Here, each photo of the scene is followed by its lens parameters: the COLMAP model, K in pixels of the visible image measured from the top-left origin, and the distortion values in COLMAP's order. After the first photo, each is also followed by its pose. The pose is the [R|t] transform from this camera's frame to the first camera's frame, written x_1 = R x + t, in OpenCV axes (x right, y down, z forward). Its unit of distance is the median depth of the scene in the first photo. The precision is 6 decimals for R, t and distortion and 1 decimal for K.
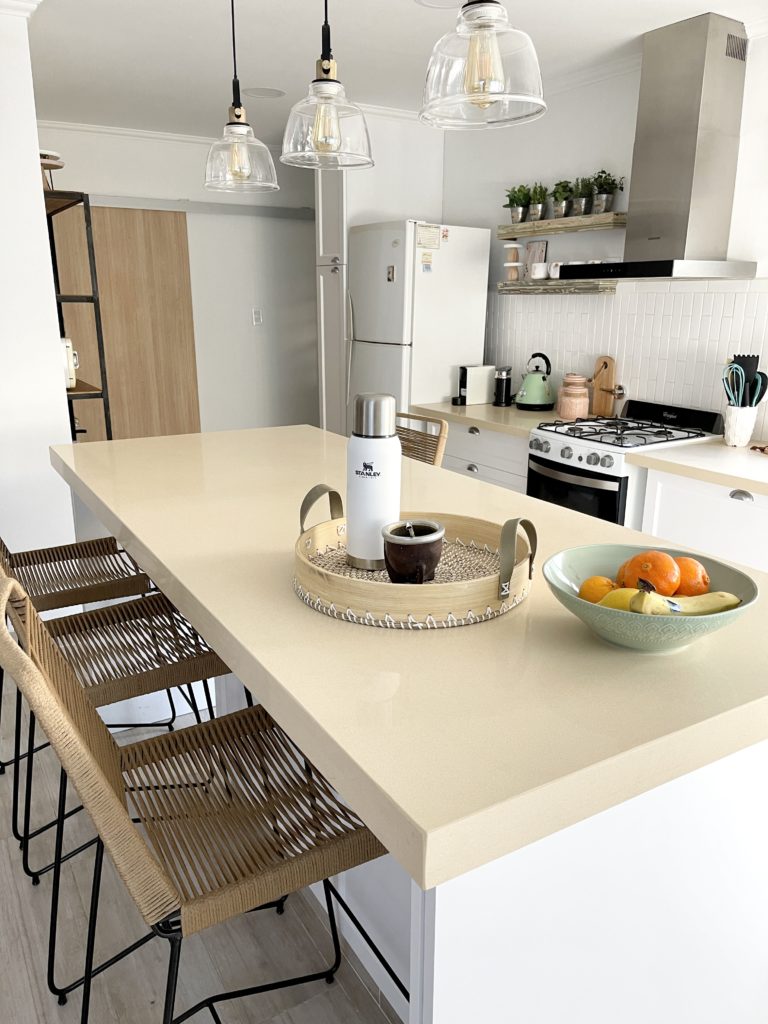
lens RADIAL K [[778.1, 0, 384.0], [0, 778.1, 512.0], [0, 0, 1]] dist [0.044142, 0.000011]
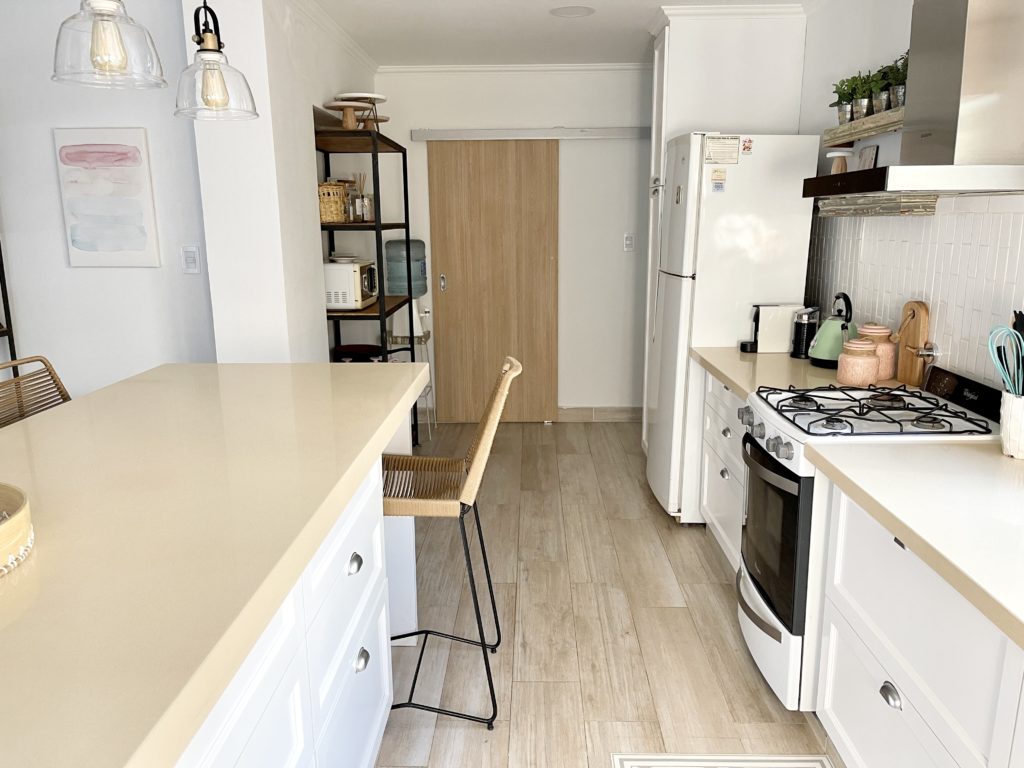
lens RADIAL K [[778.1, 0, 512.0], [0, 778.1, 384.0], [0, 0, 1]] dist [0.044142, 0.000011]
pose [[0.842926, 0.099726, -0.528707, 0.329621], [-0.130563, 0.991213, -0.021194, -0.057278], [0.521948, 0.086895, 0.848540, 0.194417]]
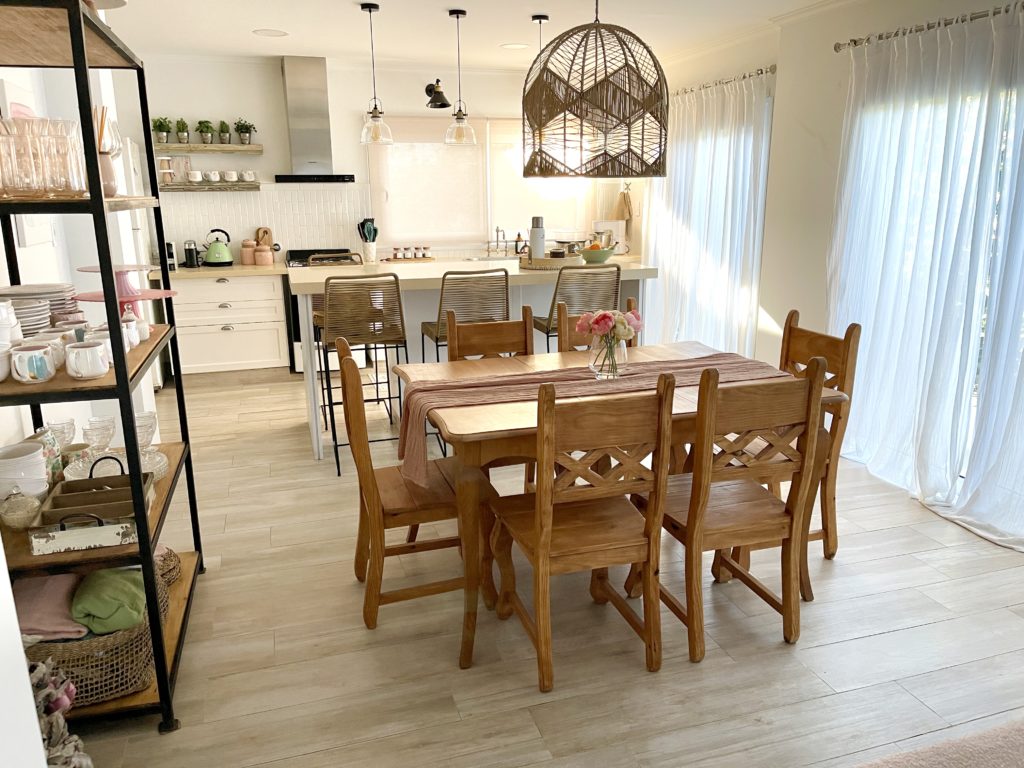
lens RADIAL K [[778.1, 0, 512.0], [0, 778.1, 384.0], [0, 0, 1]] dist [0.044142, 0.000011]
pose [[0.245647, -0.250973, 0.936307, -1.157371], [0.277408, 0.943706, 0.180176, -0.030910], [-0.928818, 0.215480, 0.301441, 0.053520]]
